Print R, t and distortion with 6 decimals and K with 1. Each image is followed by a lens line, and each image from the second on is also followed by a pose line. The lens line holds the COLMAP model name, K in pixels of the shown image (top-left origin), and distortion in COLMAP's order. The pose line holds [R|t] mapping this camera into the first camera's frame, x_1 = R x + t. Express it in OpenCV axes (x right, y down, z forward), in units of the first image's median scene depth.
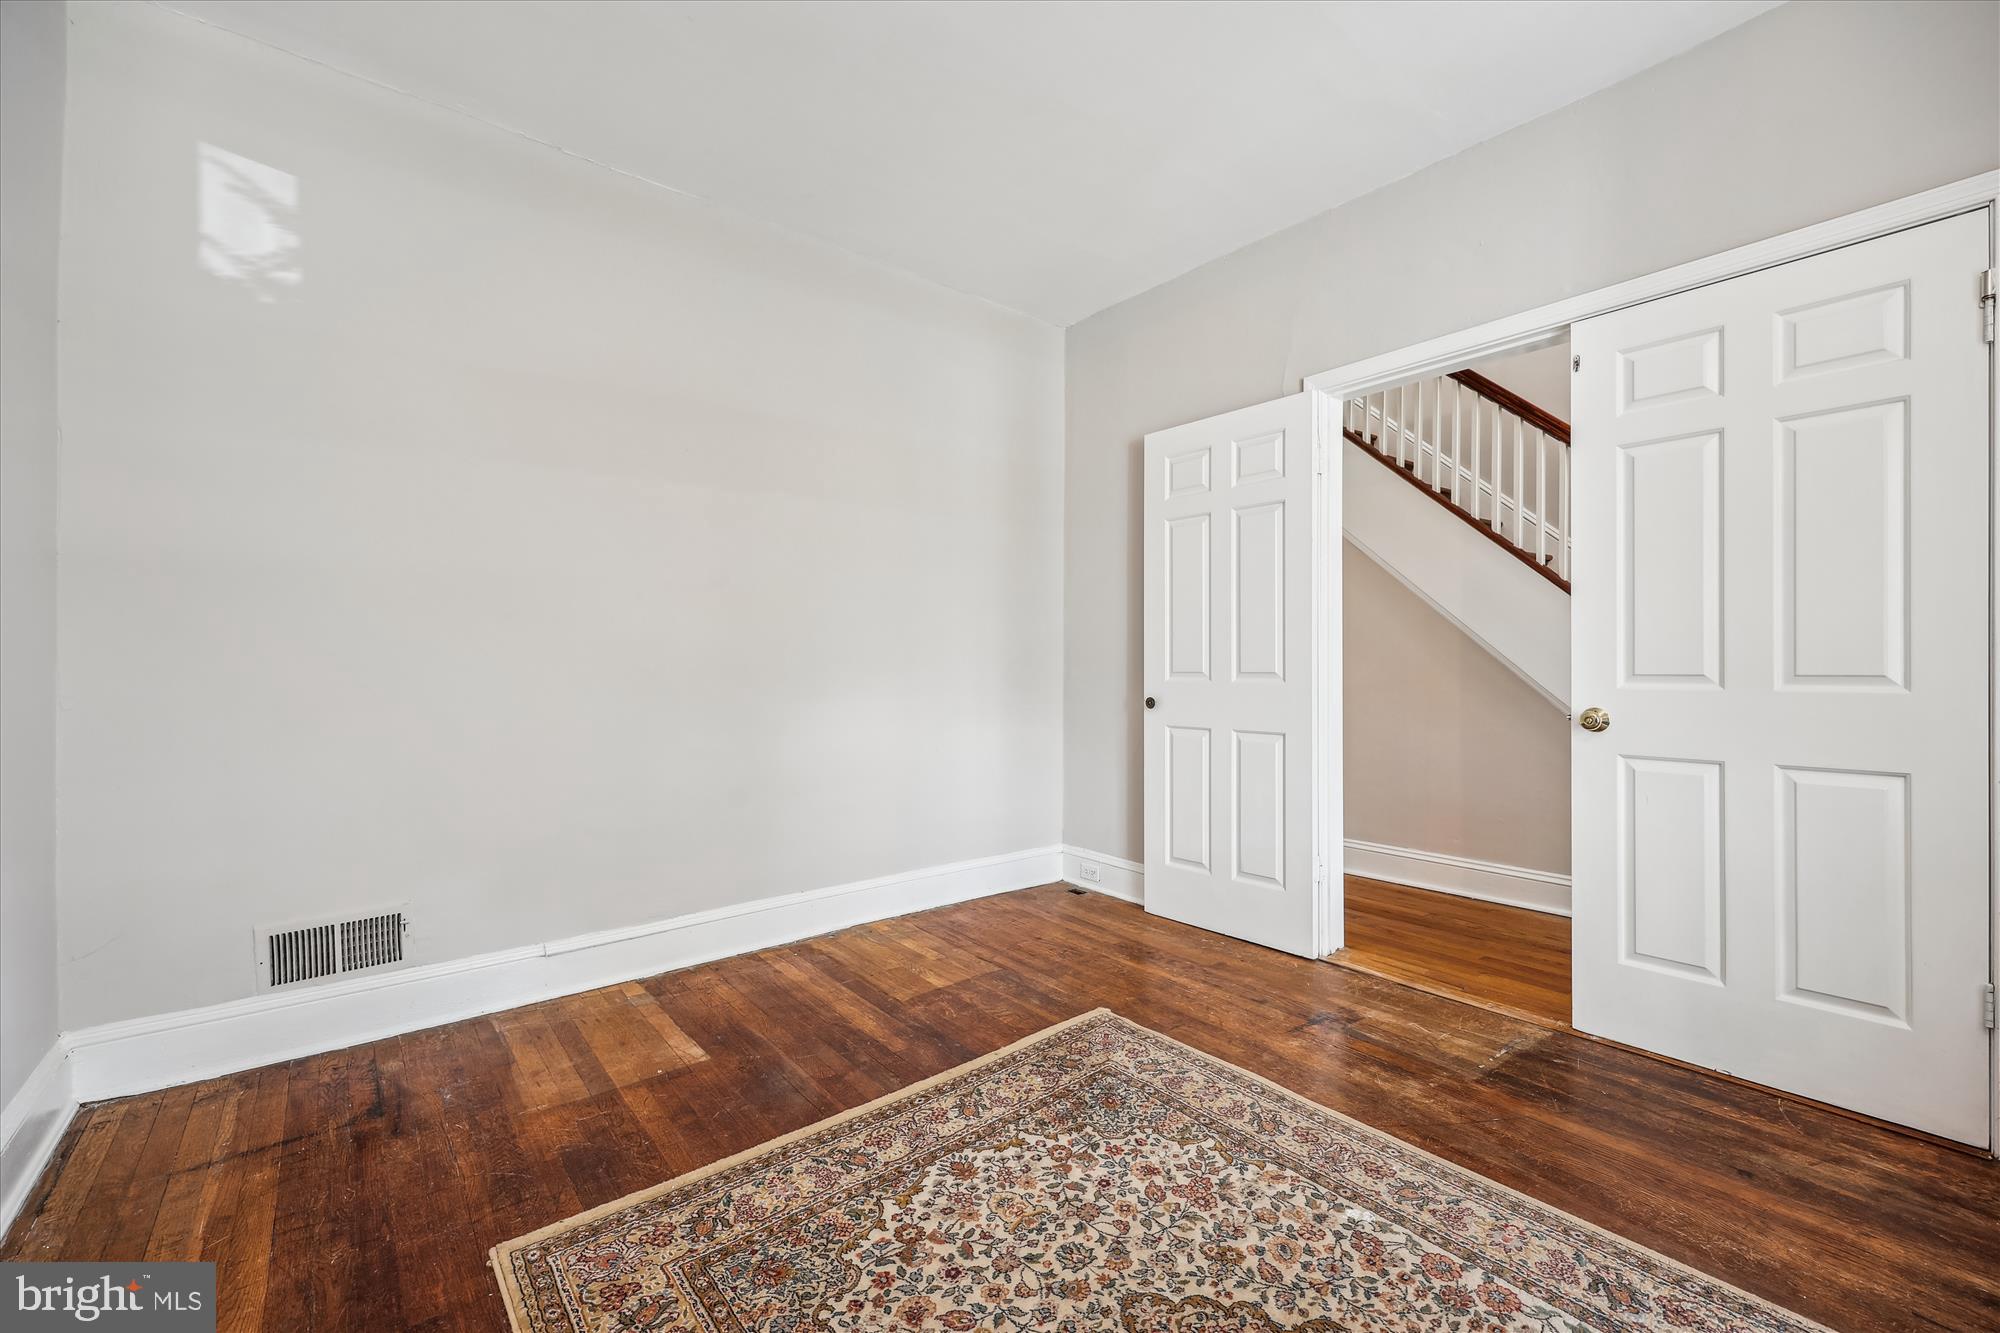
lens RADIAL K [[823.7, 0, 1011.6], [0, 823.7, 669.3], [0, 0, 1]] dist [-0.003051, 0.000384]
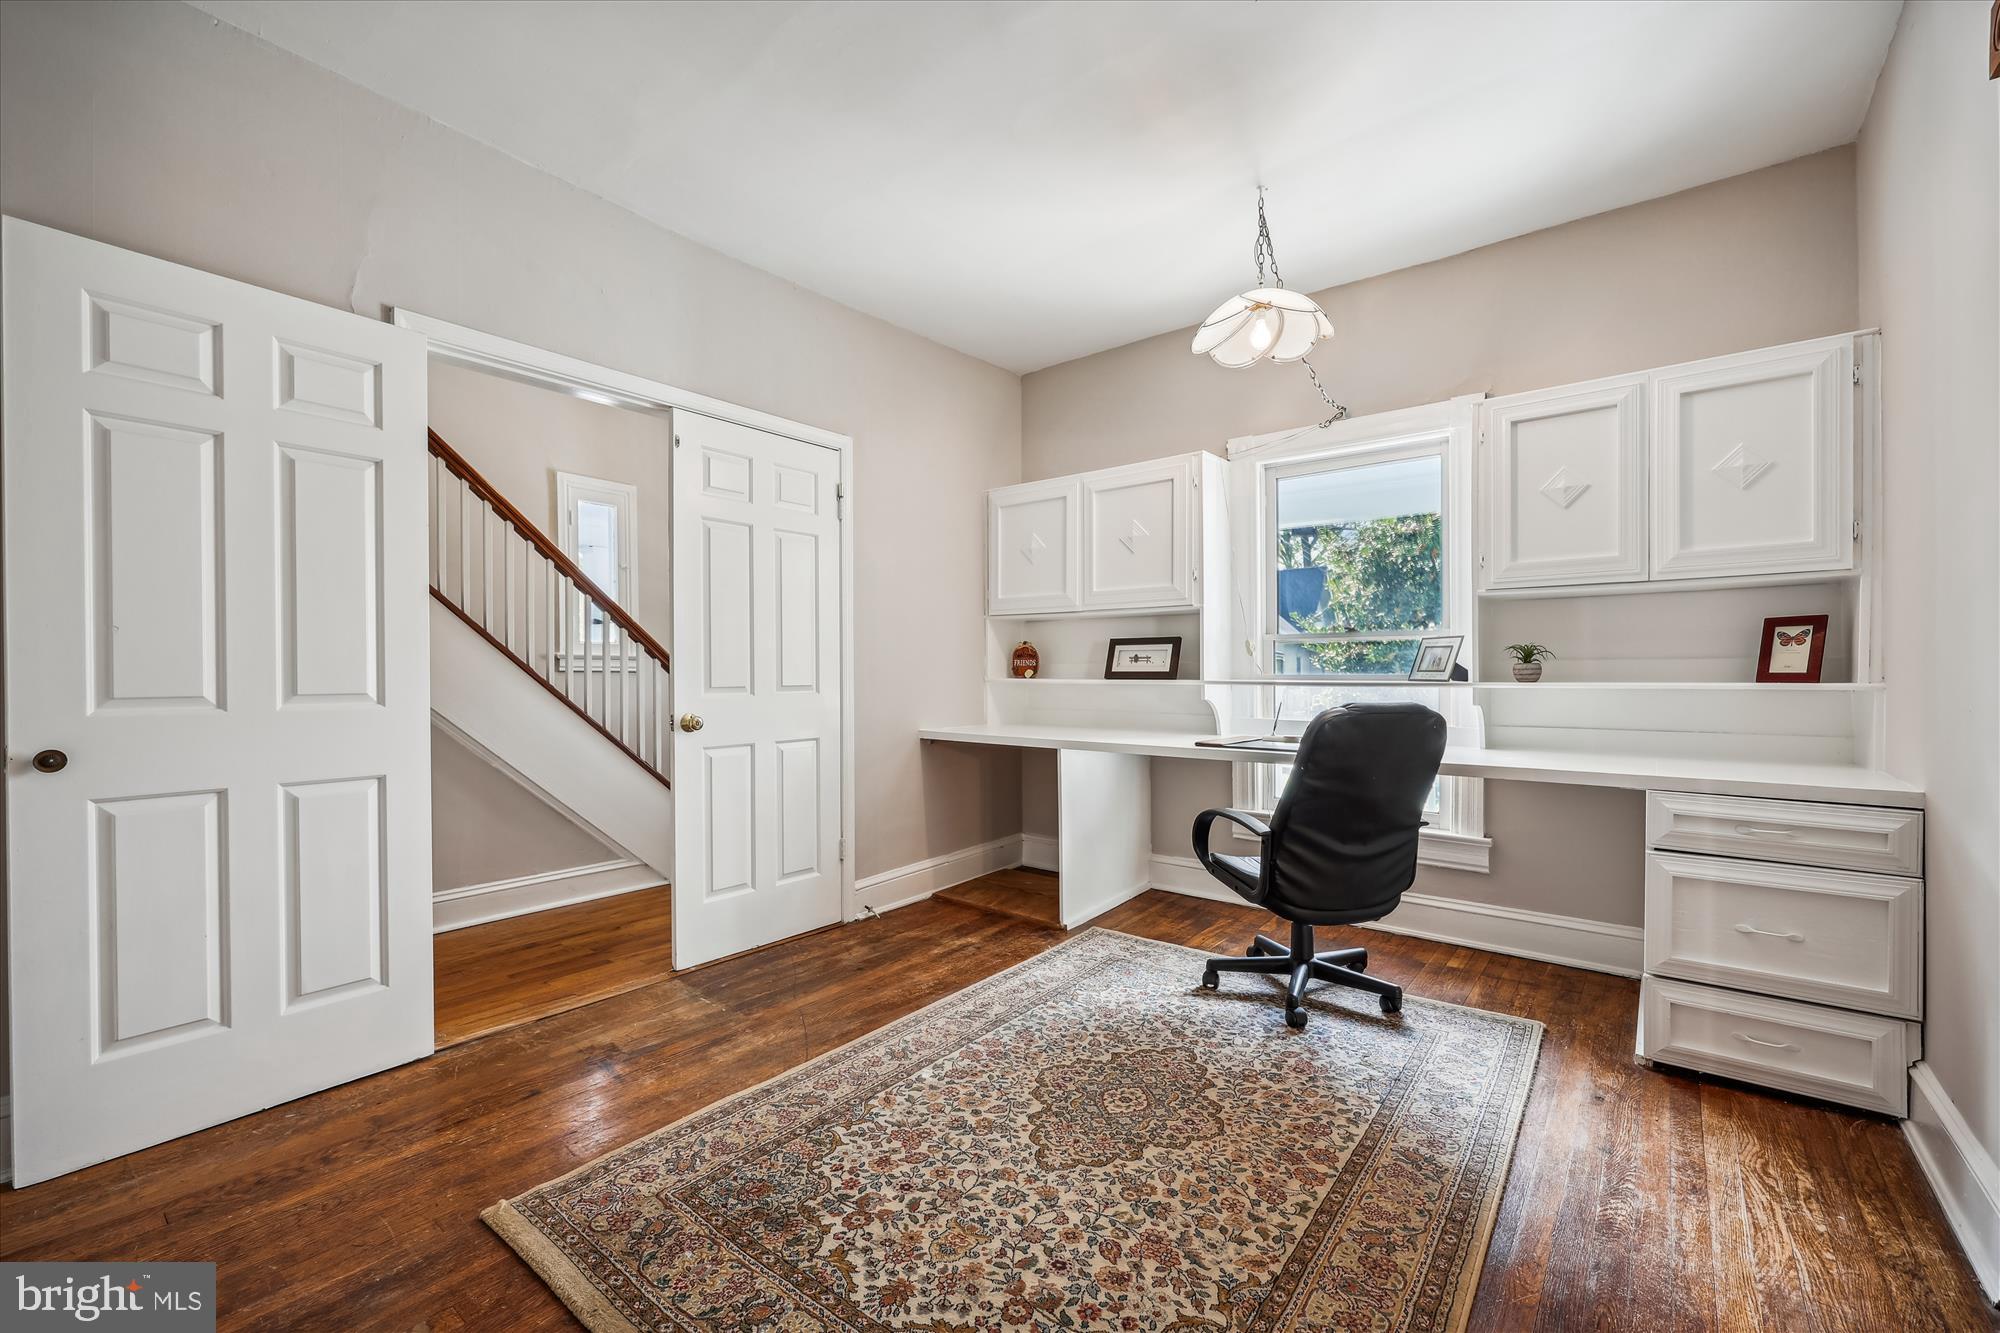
lens RADIAL K [[823.7, 0, 1008.4], [0, 823.7, 673.5], [0, 0, 1]] dist [-0.003051, 0.000384]
pose [[-0.218343, 0.006930, 0.975847, -0.918396], [0.010872, 0.999930, -0.004668, -0.005788], [-0.975811, 0.009590, -0.218403, 1.097157]]
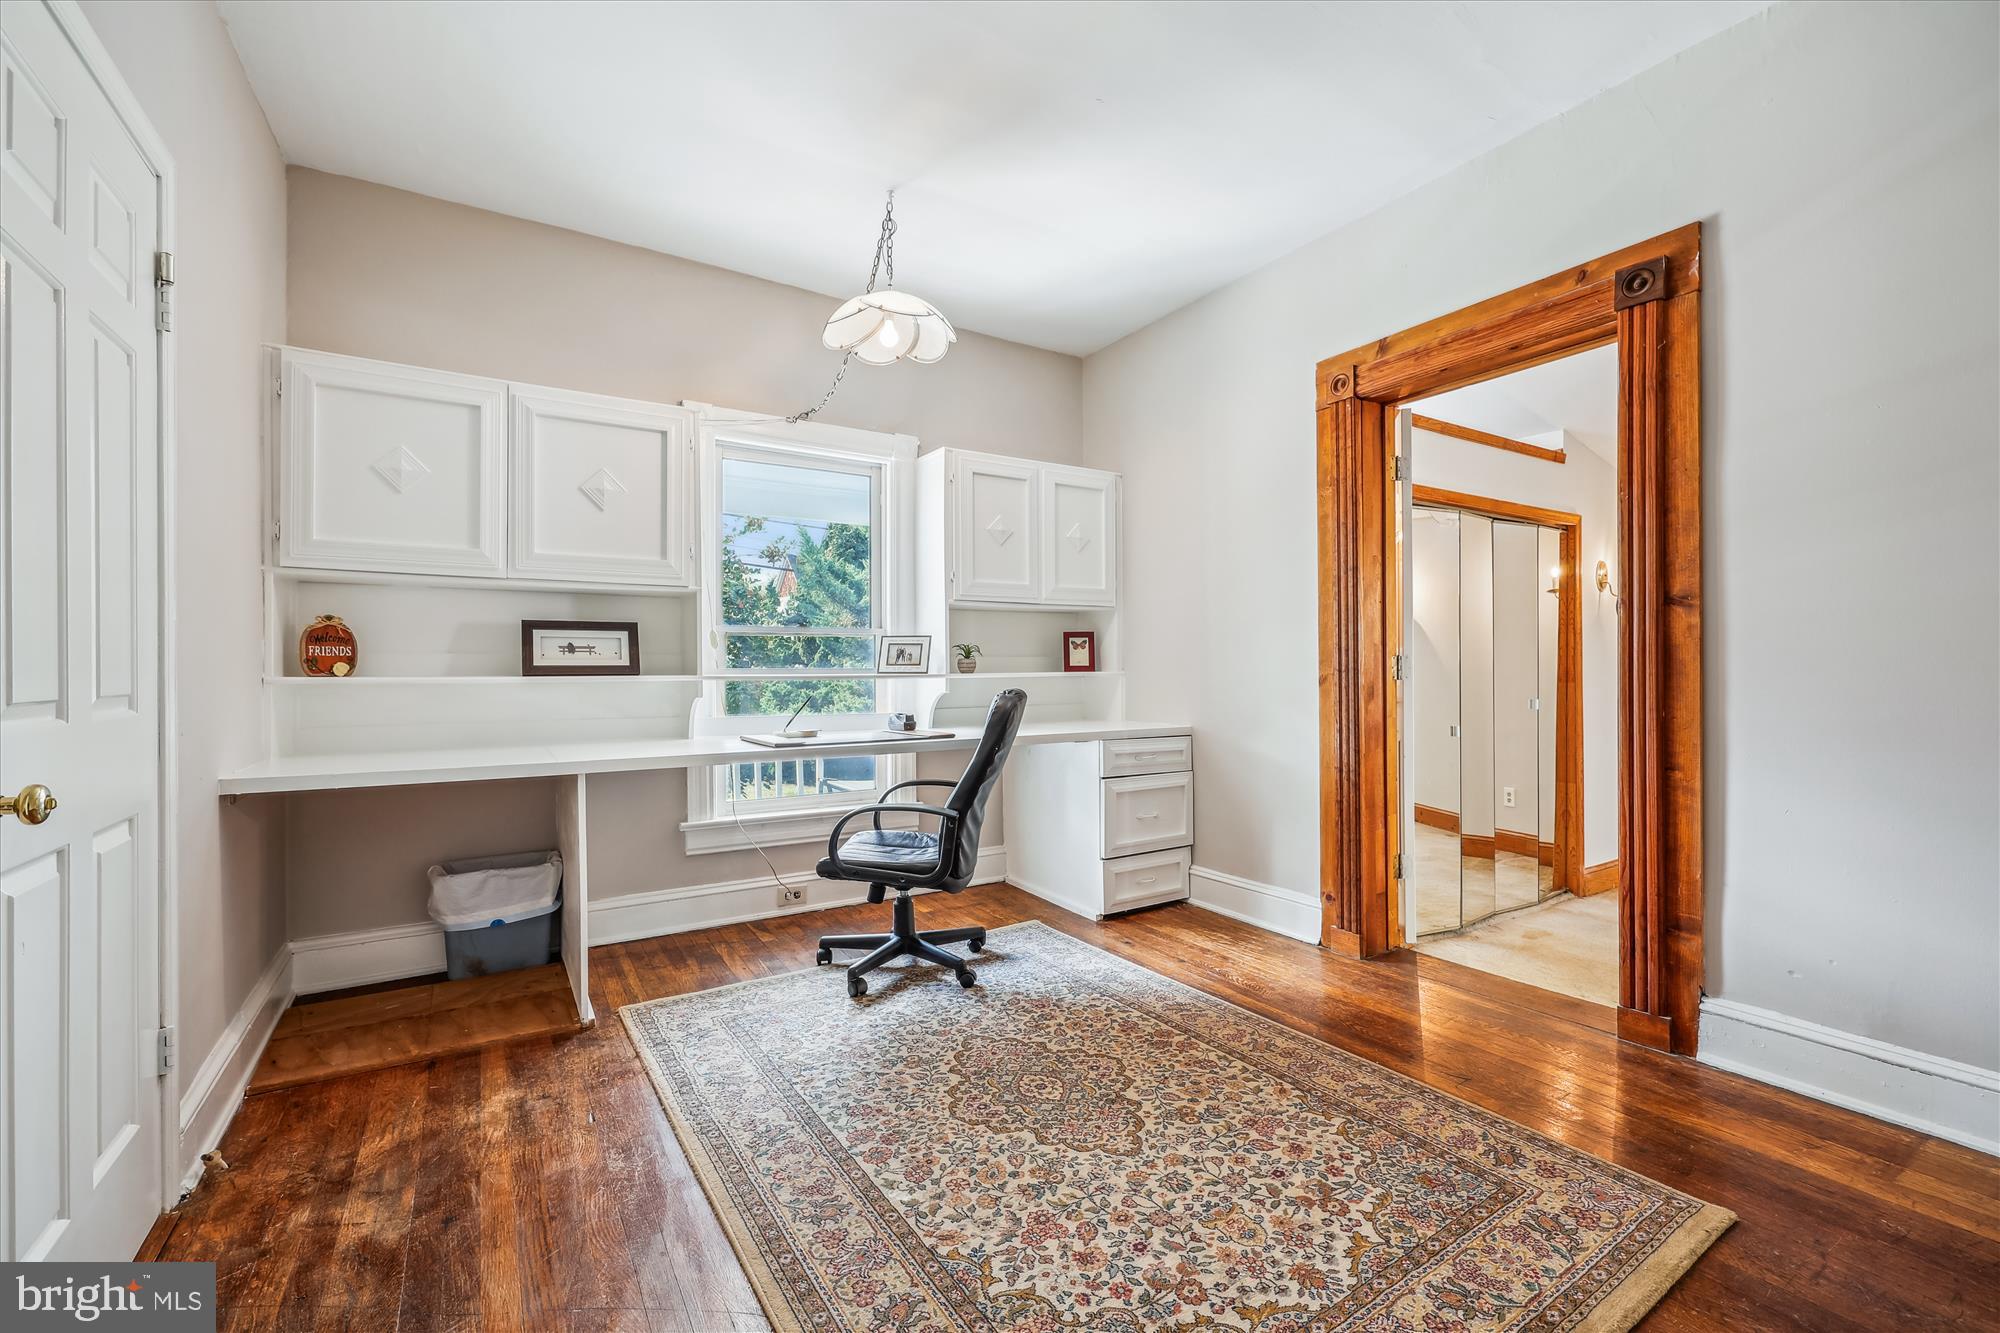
lens RADIAL K [[836.0, 0, 1036.2], [0, 836.0, 660.5], [0, 0, 1]] dist [-0.000306, 0.000265]
pose [[-0.994250, 0.013106, 0.106280, 0.120385], [0.013153, 0.999913, -0.000256, -0.015850], [-0.106275, 0.001144, -0.994336, 1.924899]]
